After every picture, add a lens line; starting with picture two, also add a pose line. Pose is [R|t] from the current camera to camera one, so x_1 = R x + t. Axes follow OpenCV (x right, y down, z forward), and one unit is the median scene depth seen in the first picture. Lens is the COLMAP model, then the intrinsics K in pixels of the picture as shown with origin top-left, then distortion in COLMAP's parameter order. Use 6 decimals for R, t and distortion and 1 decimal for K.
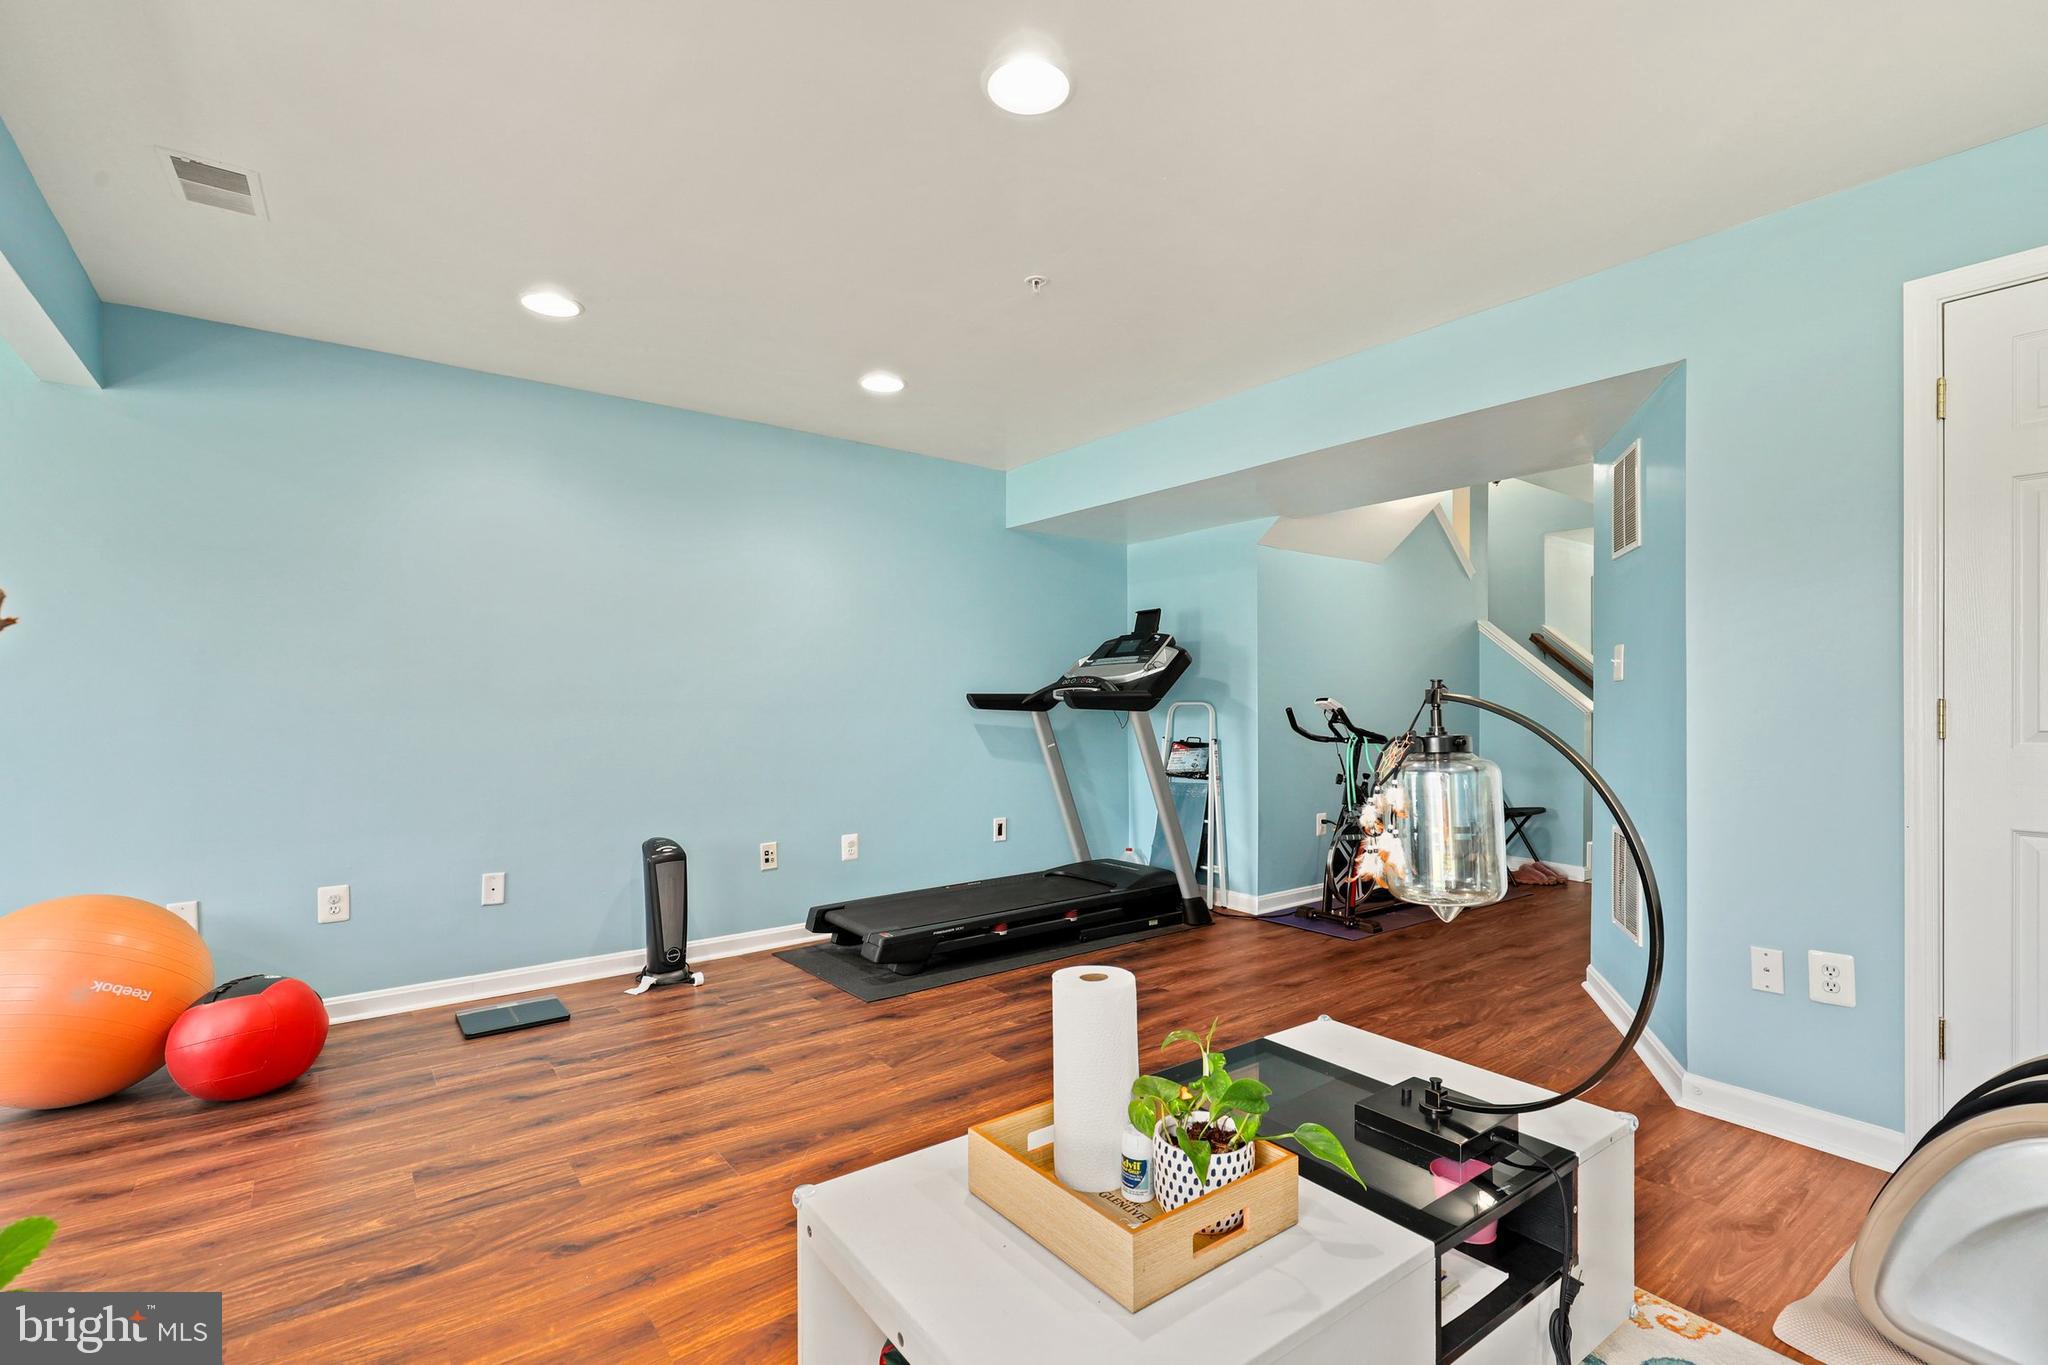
lens RADIAL K [[925.3, 0, 1012.6], [0, 925.3, 694.3], [0, 0, 1]] dist [-0.002040, 0.000020]
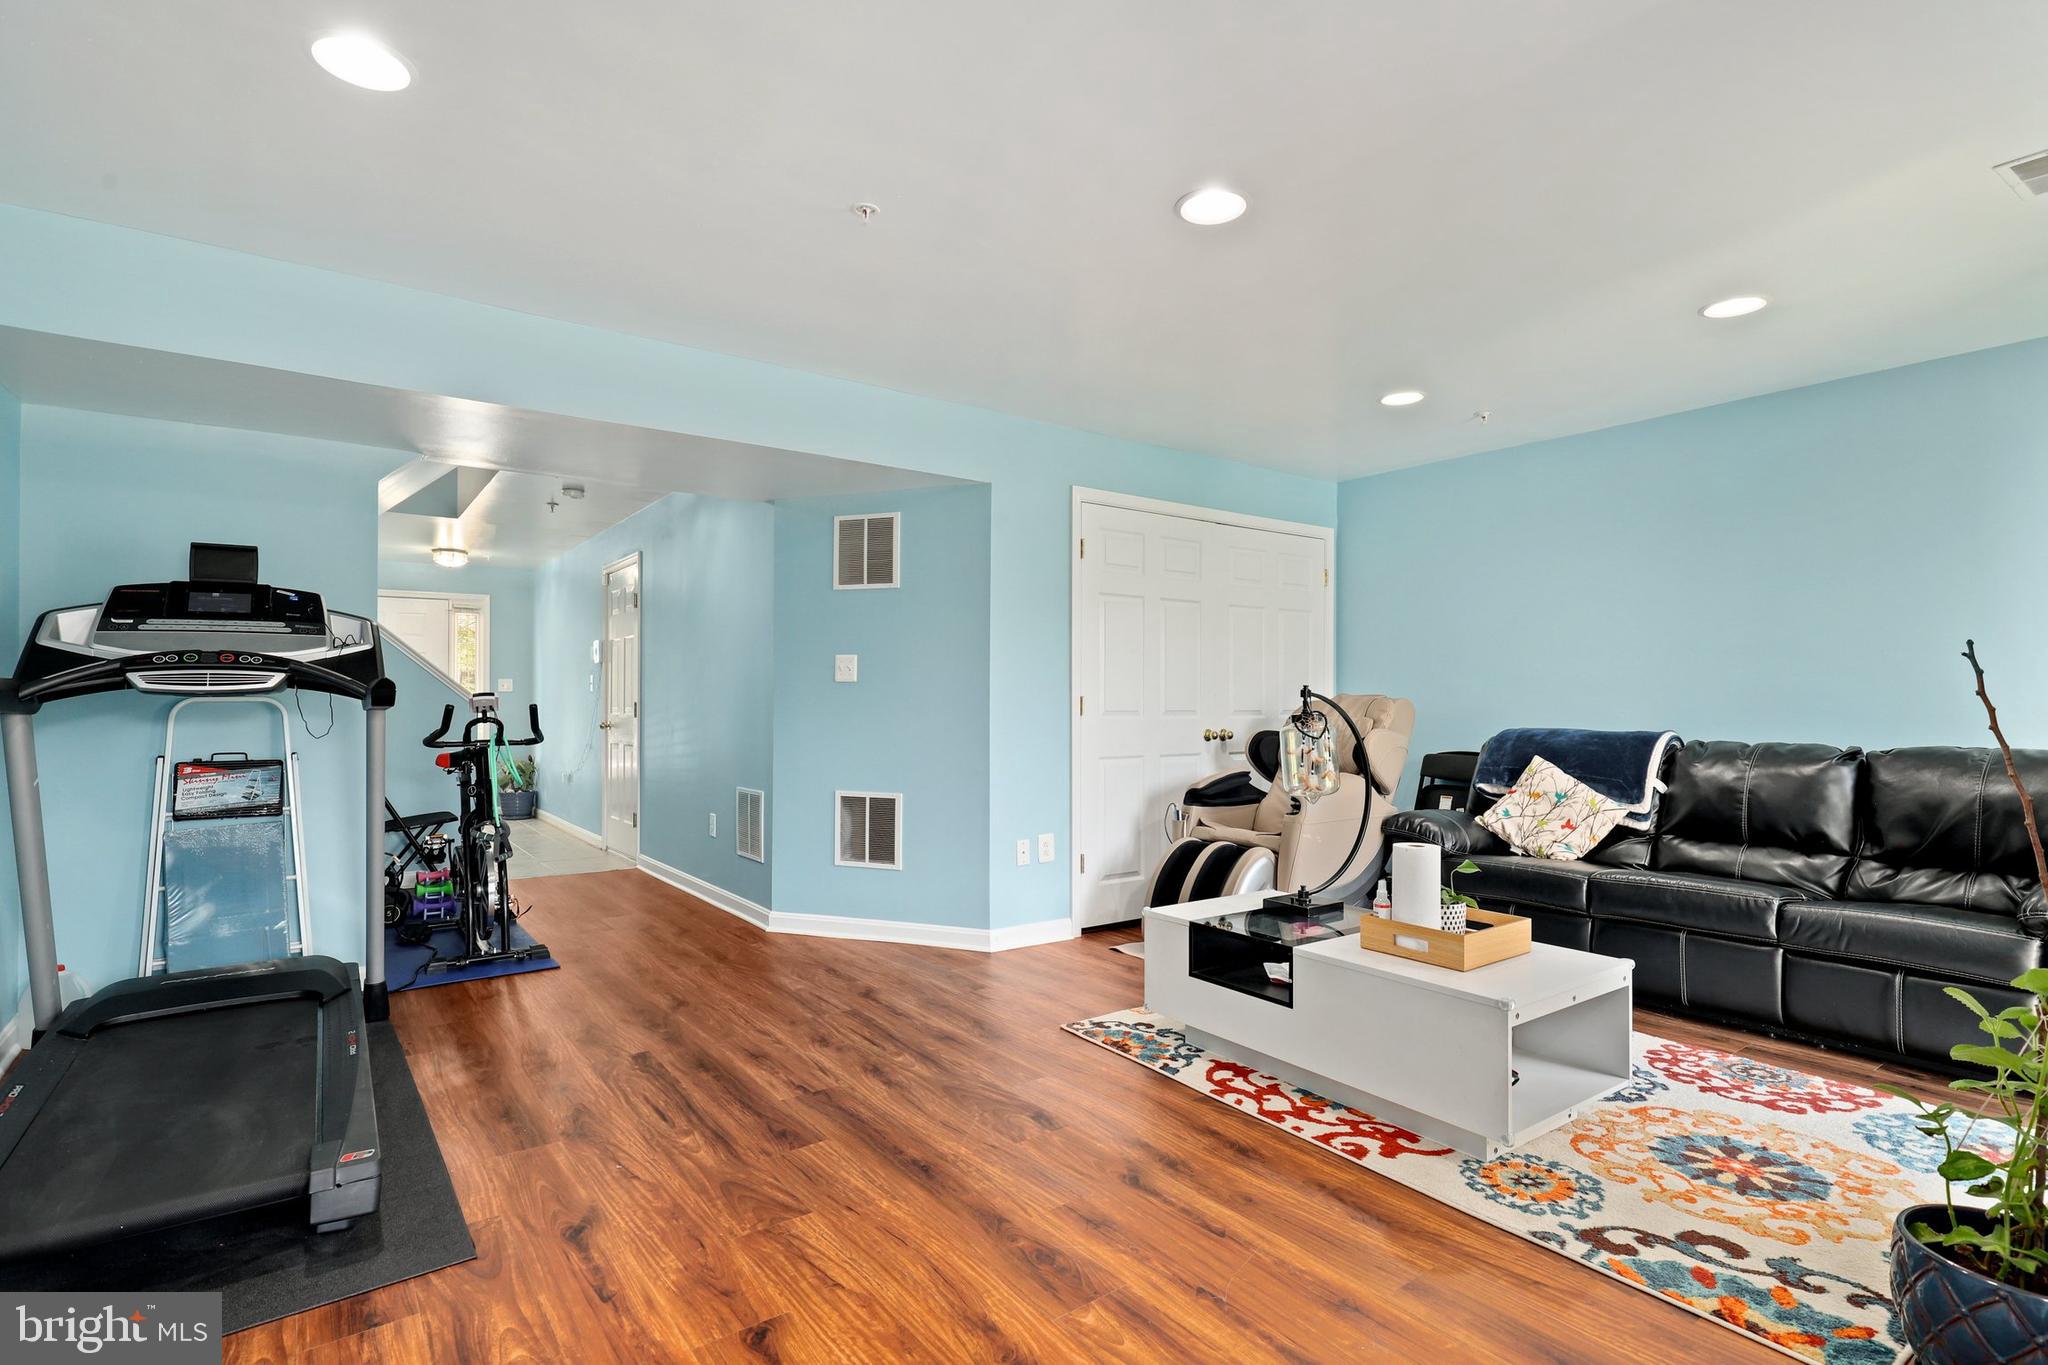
lens RADIAL K [[1006.0, 0, 1025.5], [0, 1006.0, 680.9], [0, 0, 1]] dist [-0.000626, 0.001296]
pose [[0.004174, 0.020735, 0.999776, -0.800085], [-0.007604, 0.999757, -0.020703, 0.011921], [-0.999962, -0.007516, 0.004331, 0.739976]]
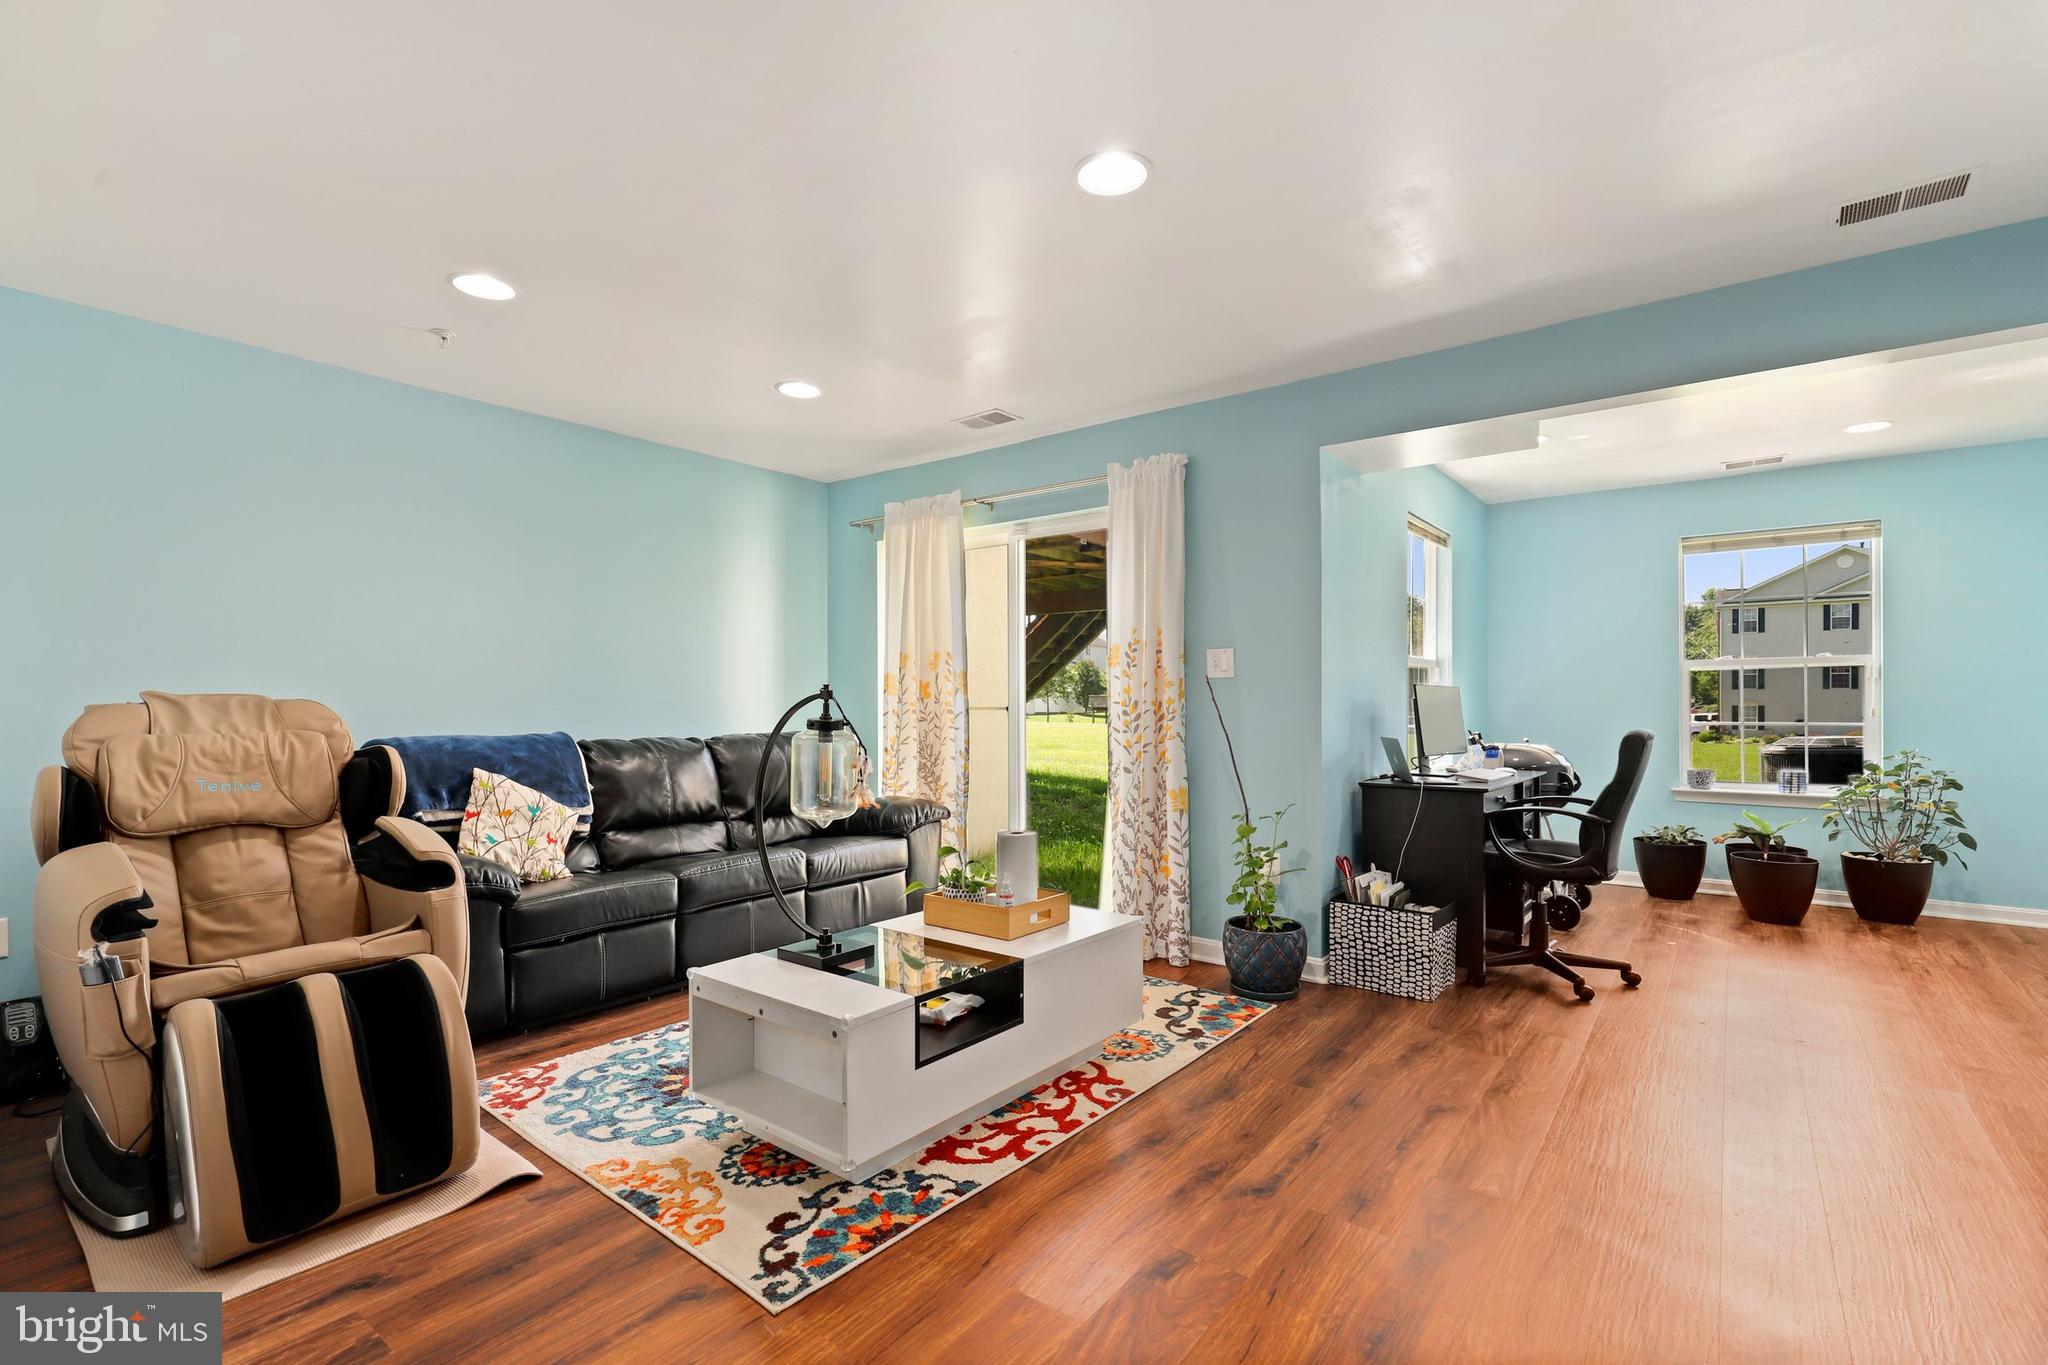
lens RADIAL K [[925.3, 0, 1027.6], [0, 925.3, 699.8], [0, 0, 1]] dist [-0.002040, 0.000020]
pose [[-0.960258, 0.000658, -0.279113, 0.265640], [0.002428, 0.999979, -0.005994, 0.009058], [0.279104, -0.006434, -0.960239, 1.245958]]
